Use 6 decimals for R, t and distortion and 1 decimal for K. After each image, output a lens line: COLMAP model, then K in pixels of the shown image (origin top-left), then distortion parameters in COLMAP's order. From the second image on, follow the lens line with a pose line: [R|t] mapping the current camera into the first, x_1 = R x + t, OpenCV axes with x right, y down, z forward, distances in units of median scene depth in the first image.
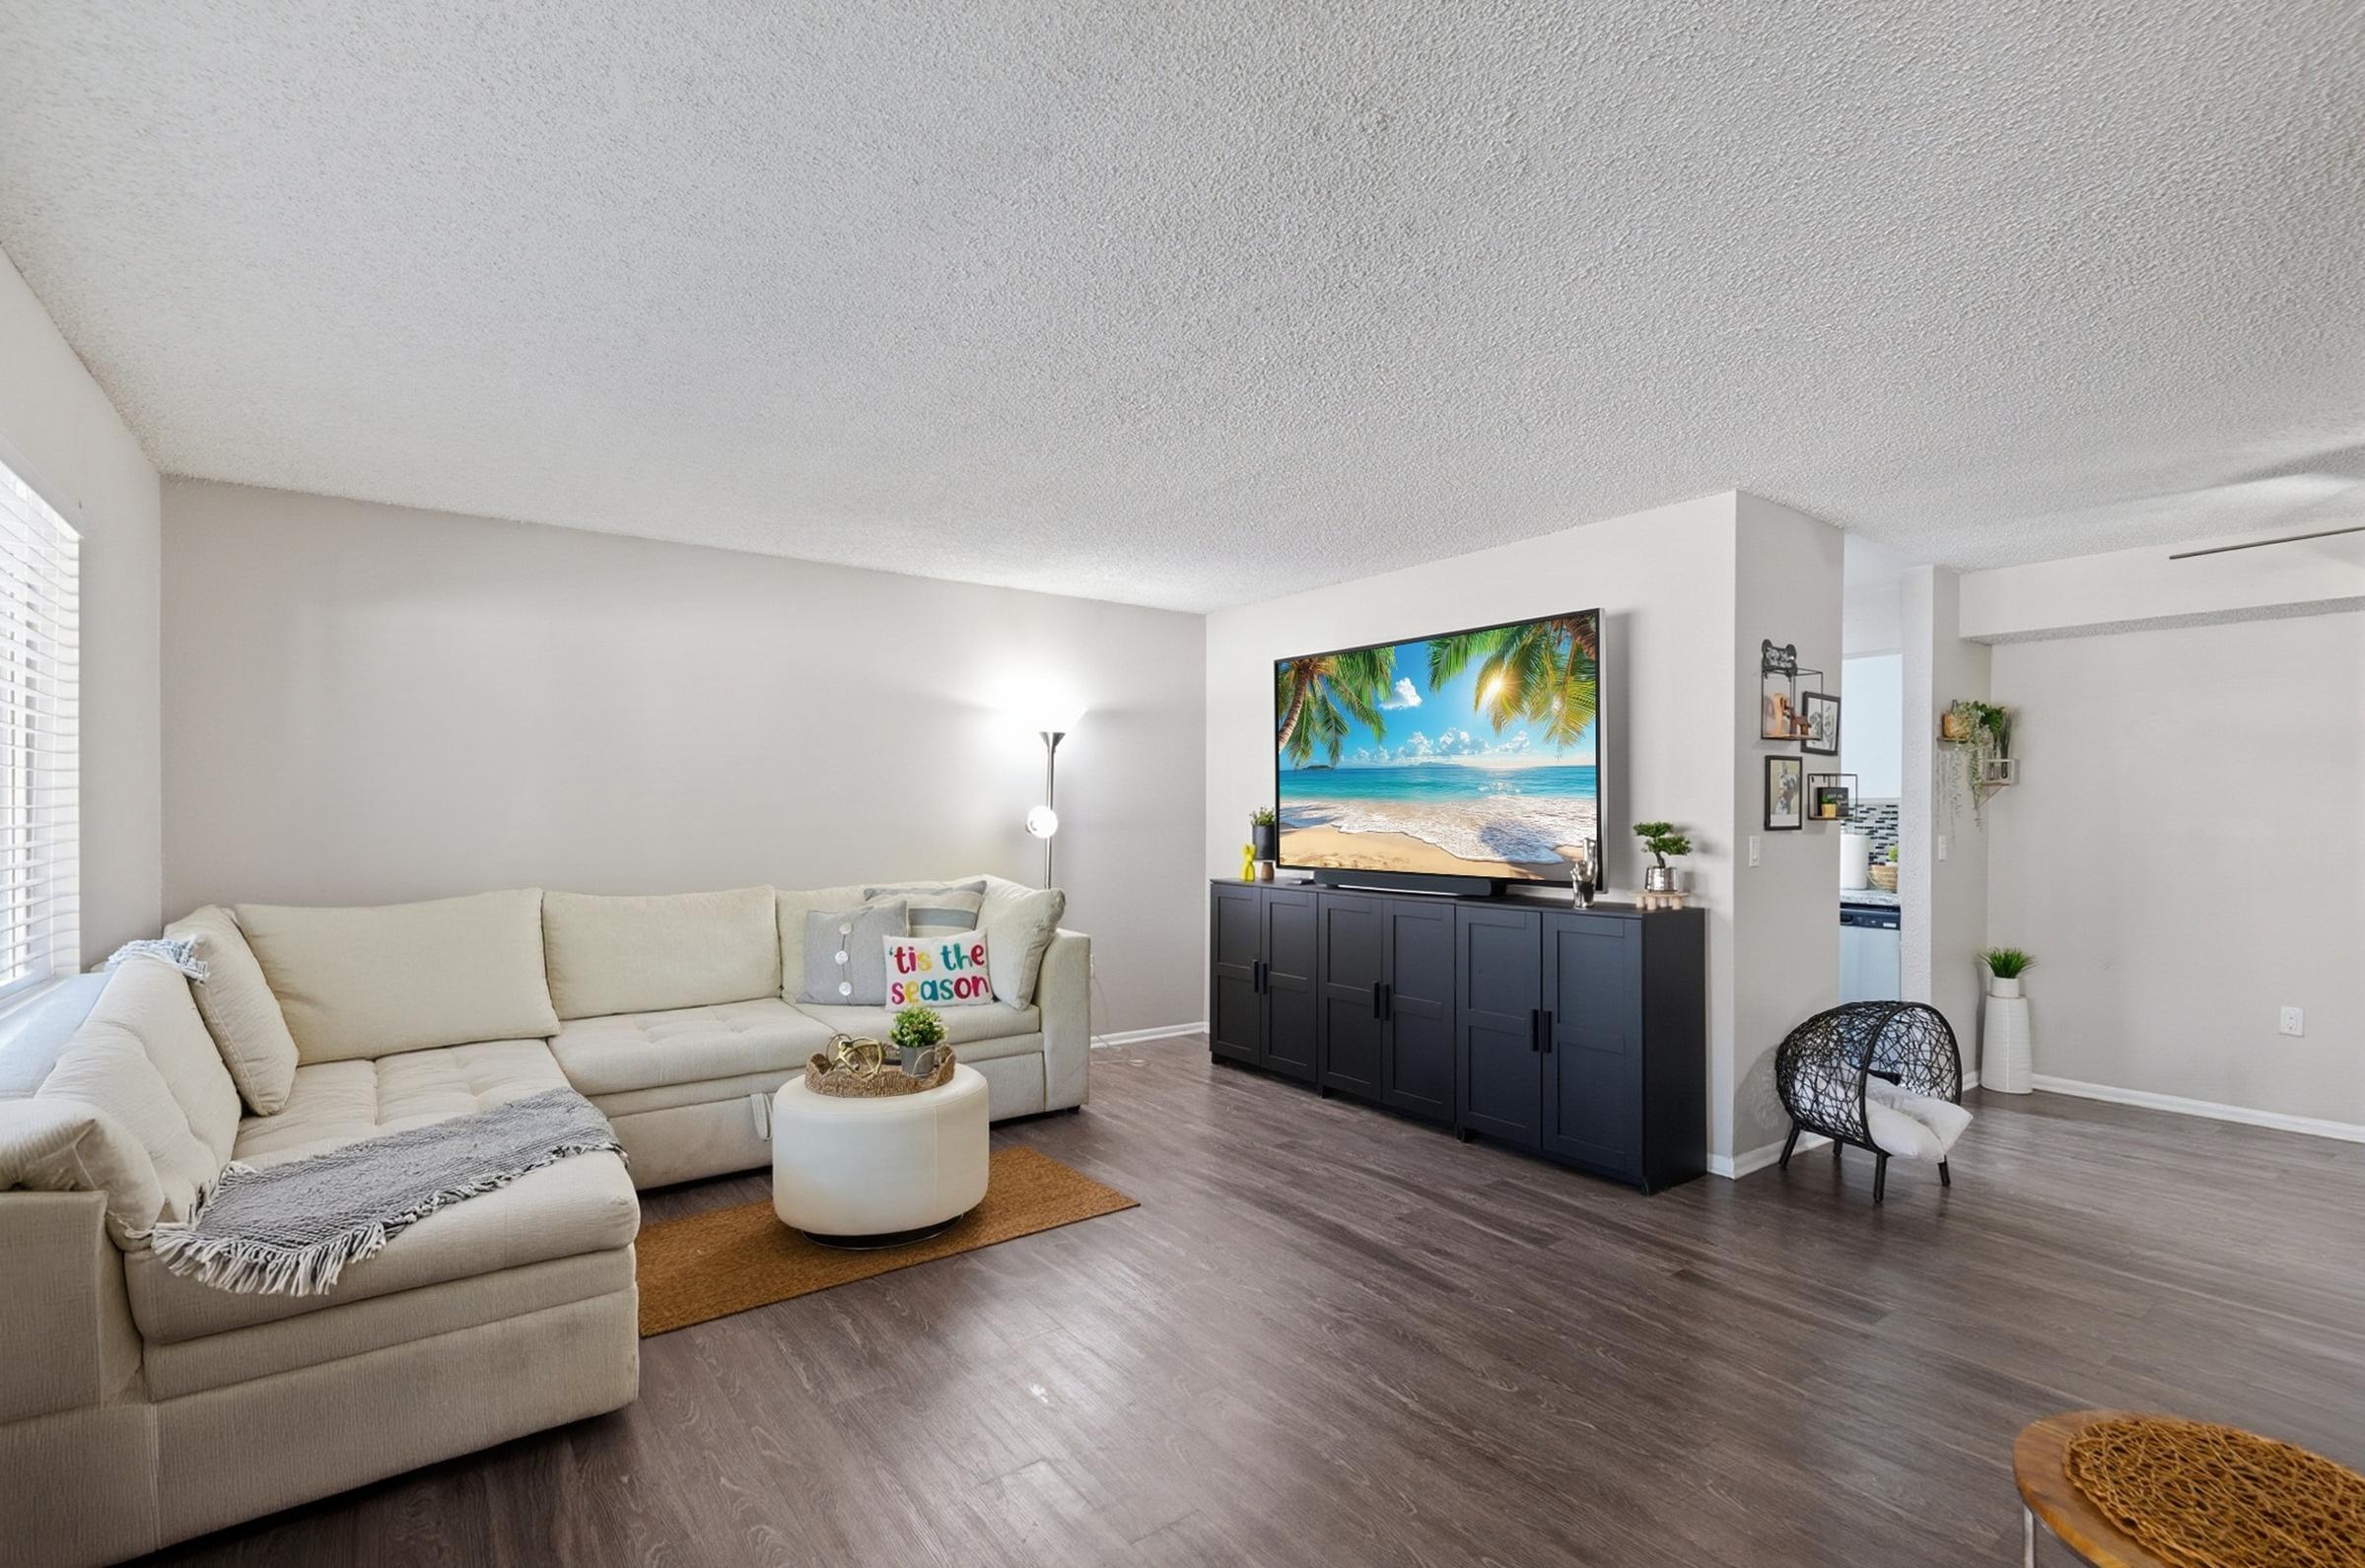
lens RADIAL K [[1085.8, 0, 1171.4], [0, 1085.8, 797.0], [0, 0, 1]] dist [-0.000297, -0.000995]
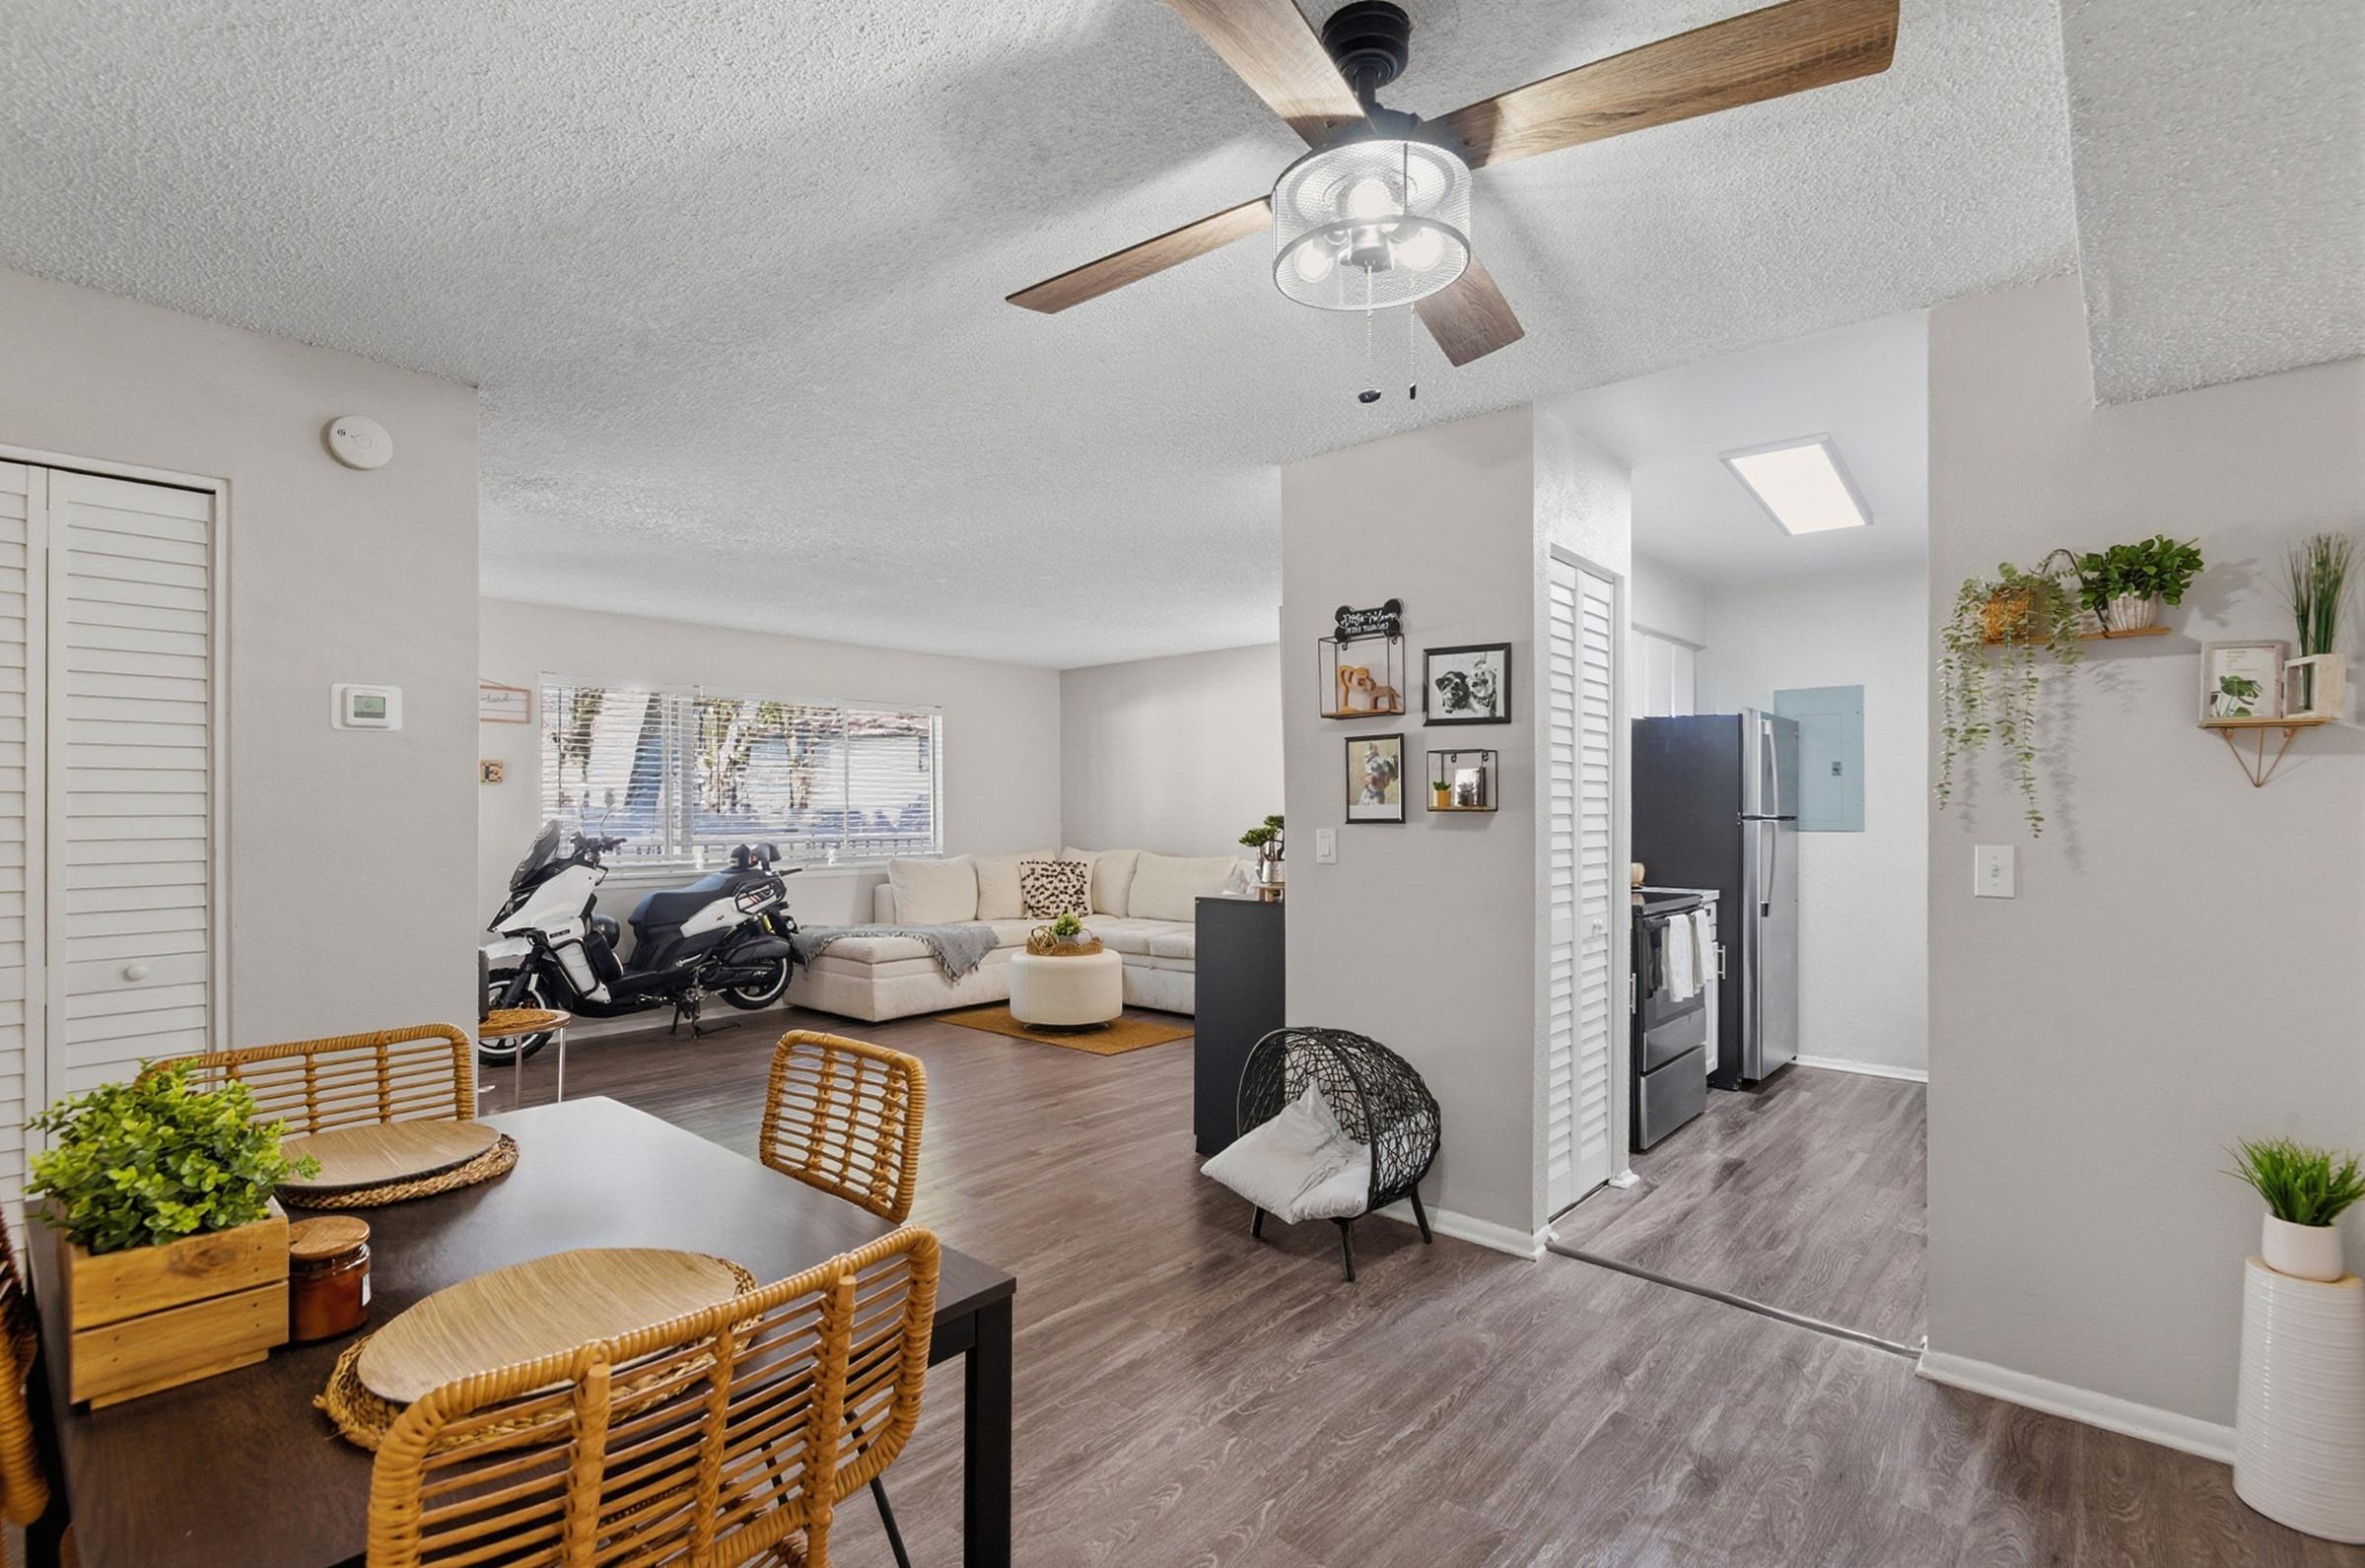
lens RADIAL K [[1085.8, 0, 1175.8], [0, 1085.8, 799.4], [0, 0, 1]] dist [-0.000297, -0.000995]
pose [[0.215026, -0.015405, -0.976487, 1.336581], [0.009149, 0.999863, -0.013759, 0.021899], [0.976565, -0.005975, 0.215138, 0.659670]]
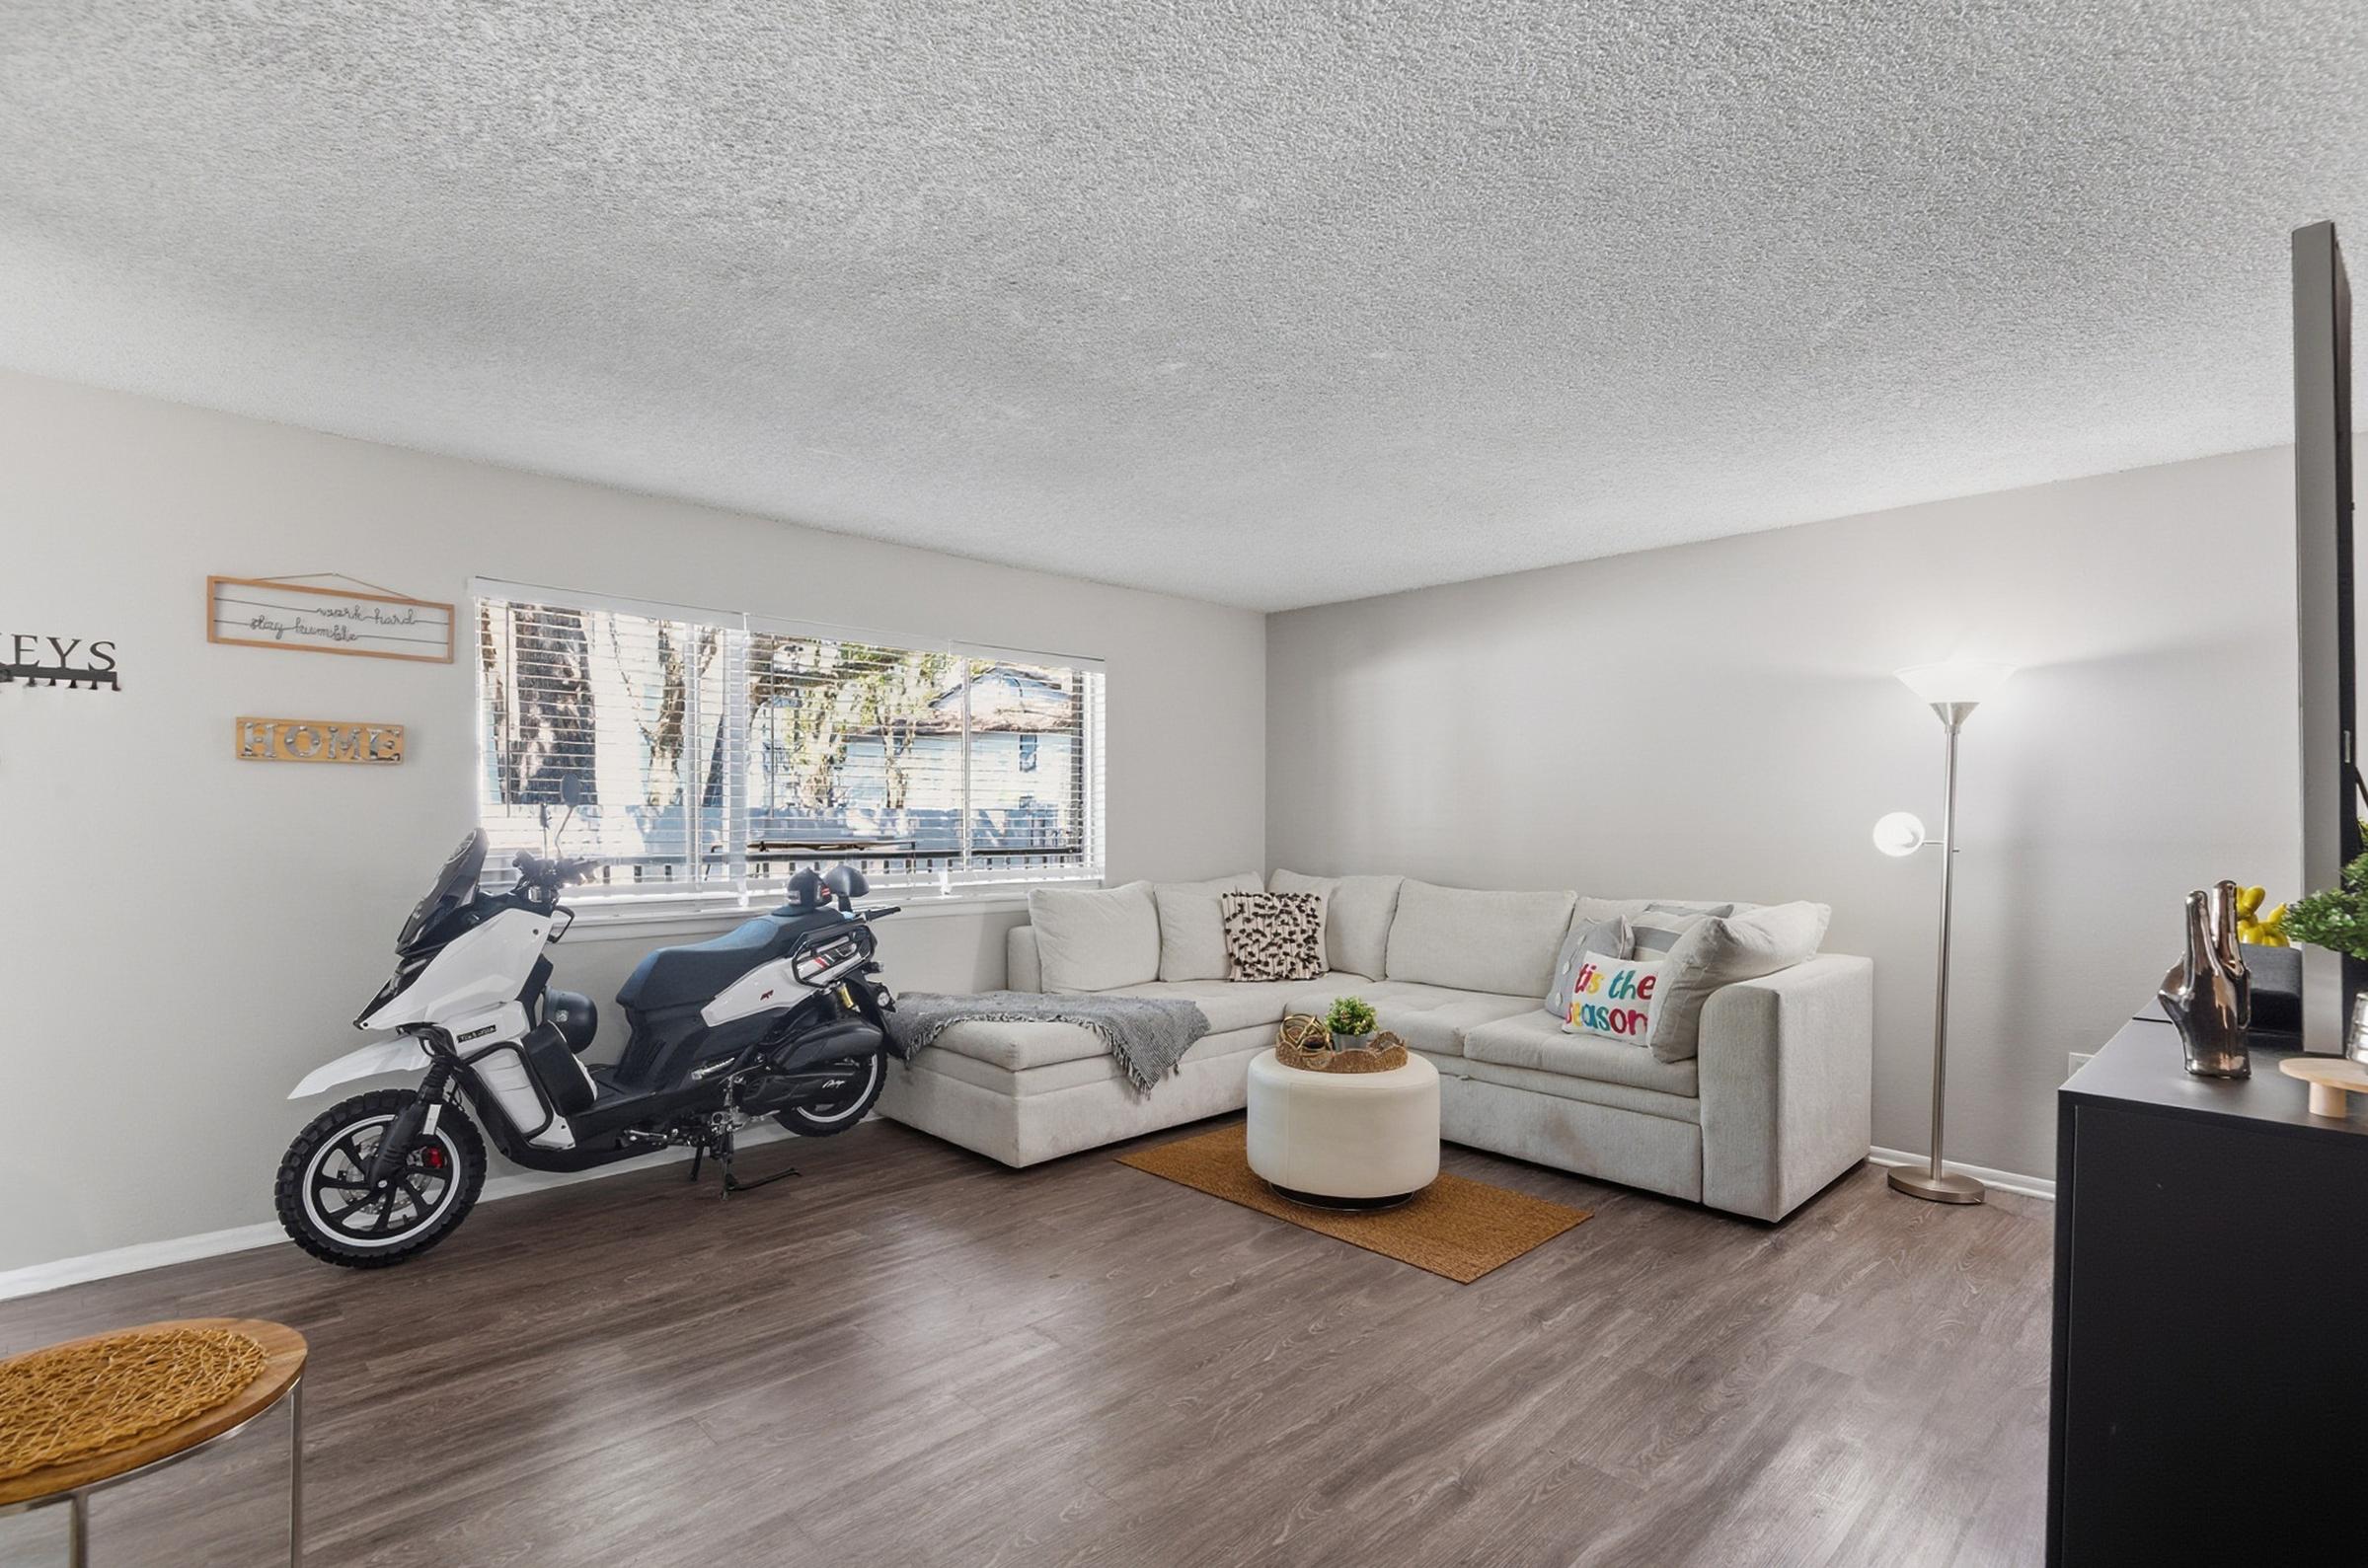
lens RADIAL K [[1087.2, 0, 1170.0], [0, 1087.2, 802.8], [0, 0, 1]] dist [-0.000297, -0.000995]
pose [[0.130371, -0.013732, -0.991370, 0.674321], [0.001129, 0.999905, -0.013702, 0.015130], [0.991465, 0.000667, 0.130375, 0.579113]]
